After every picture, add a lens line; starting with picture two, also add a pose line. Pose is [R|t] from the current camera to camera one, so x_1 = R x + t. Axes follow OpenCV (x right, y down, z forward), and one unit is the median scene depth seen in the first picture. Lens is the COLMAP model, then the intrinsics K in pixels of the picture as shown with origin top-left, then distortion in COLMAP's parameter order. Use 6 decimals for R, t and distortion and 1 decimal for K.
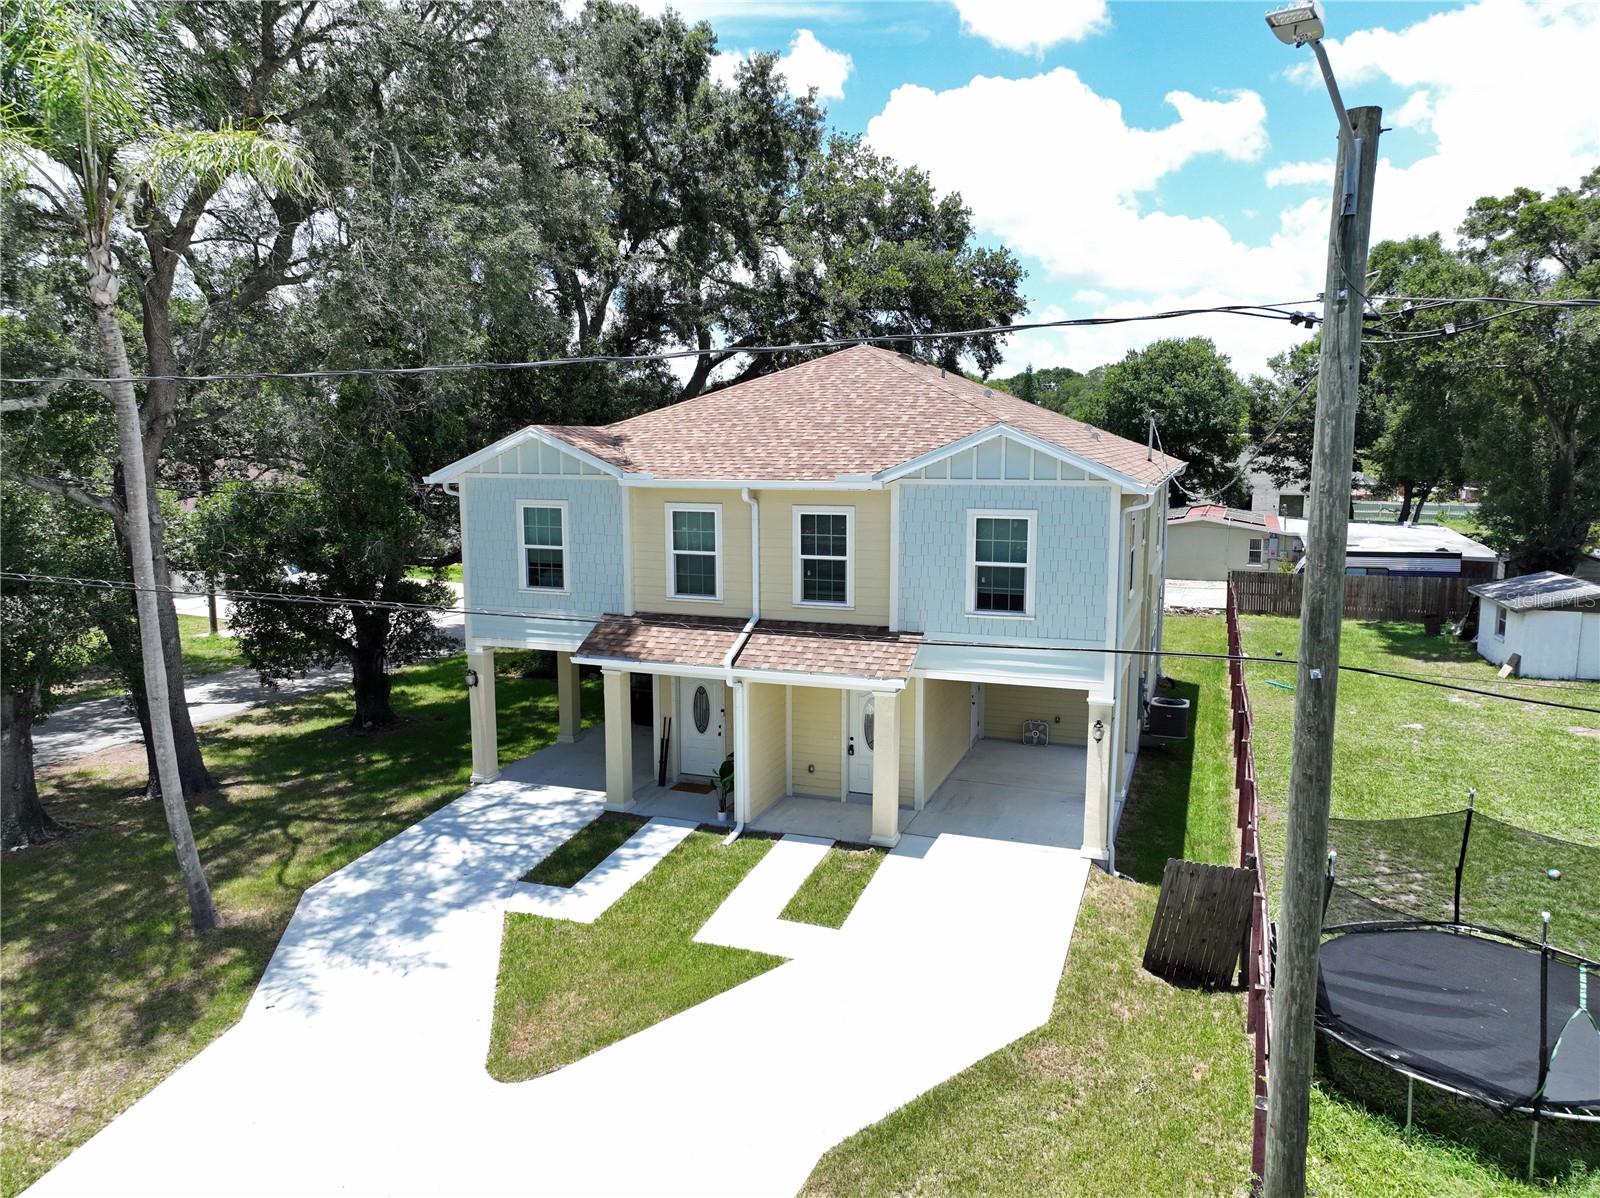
lens RADIAL K [[1123.5, 0, 799.8], [0, 1123.5, 597.6], [0, 0, 1]] dist [-0.003520, 0.021308]
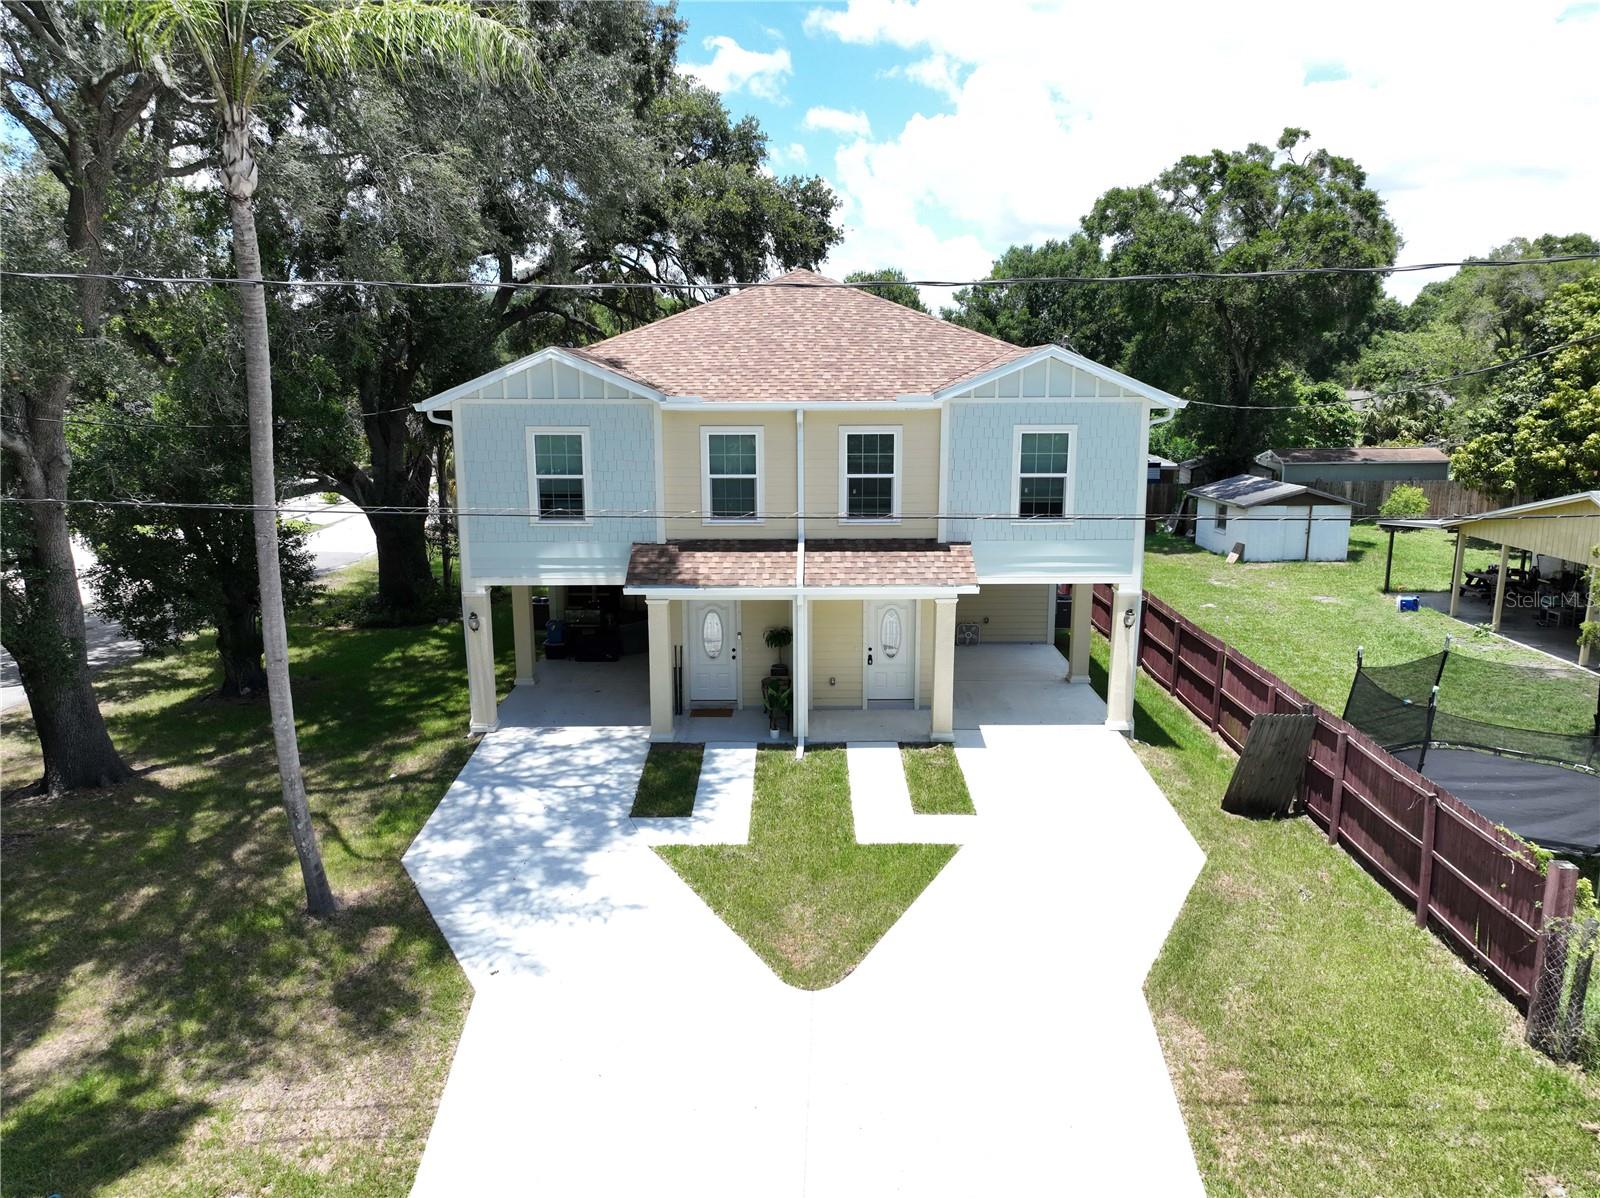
lens RADIAL K [[1123.5, 0, 797.6], [0, 1123.5, 601.6], [0, 0, 1]] dist [-0.003520, 0.021308]
pose [[0.938719, -0.072494, 0.336973, -0.400020], [0.050996, 0.996083, 0.072230, 0.001975], [-0.340890, -0.050620, 0.938740, 0.040501]]
